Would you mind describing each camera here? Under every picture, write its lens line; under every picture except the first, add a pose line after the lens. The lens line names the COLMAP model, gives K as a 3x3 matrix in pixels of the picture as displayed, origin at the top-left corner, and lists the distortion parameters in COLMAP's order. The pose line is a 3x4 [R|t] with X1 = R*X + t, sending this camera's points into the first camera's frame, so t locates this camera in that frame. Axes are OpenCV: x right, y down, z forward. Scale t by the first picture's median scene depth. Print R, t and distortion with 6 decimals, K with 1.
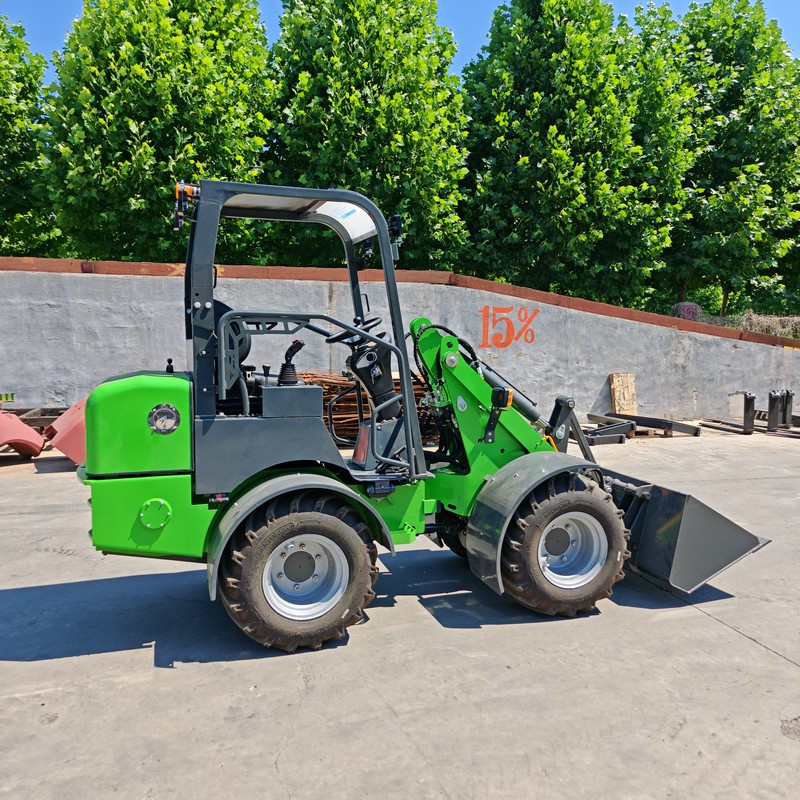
lens RADIAL K [[720.3, 0, 392.2], [0, 720.3, 393.5], [0, 0, 1]] dist [0.136251, -0.167858]
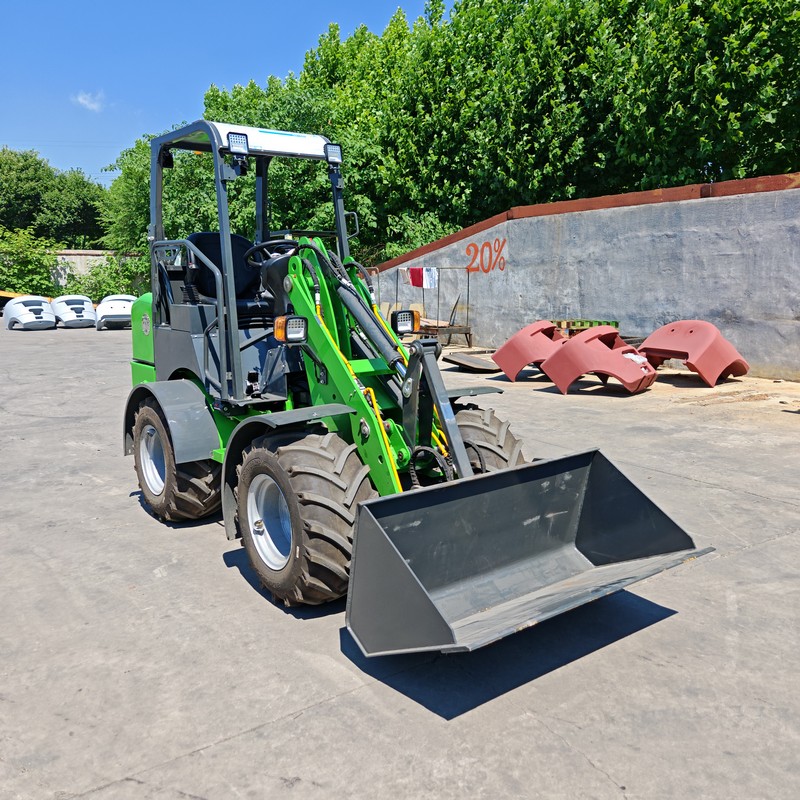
lens RADIAL K [[720.3, 0, 392.2], [0, 720.3, 393.5], [0, 0, 1]] dist [0.136251, -0.167858]
pose [[0.339108, 0.142663, -0.929867, 0.361346], [-0.060907, 0.989690, 0.129630, -0.013597], [0.938774, 0.012677, 0.344301, 0.300284]]
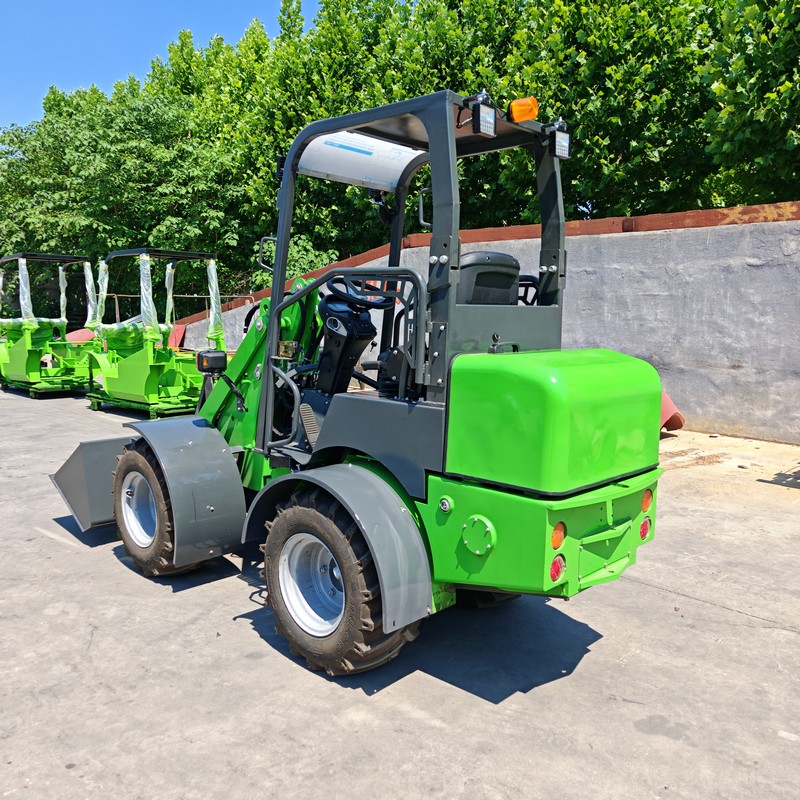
lens RADIAL K [[728.6, 0, 400.7], [0, 728.6, 400.7], [0, 0, 1]] dist [0.113847, -0.120480]
pose [[0.516023, 0.114759, -0.848852, 0.200853], [-0.076173, 0.993206, 0.087969, -0.024039], [0.853181, 0.019266, 0.521259, 0.328136]]
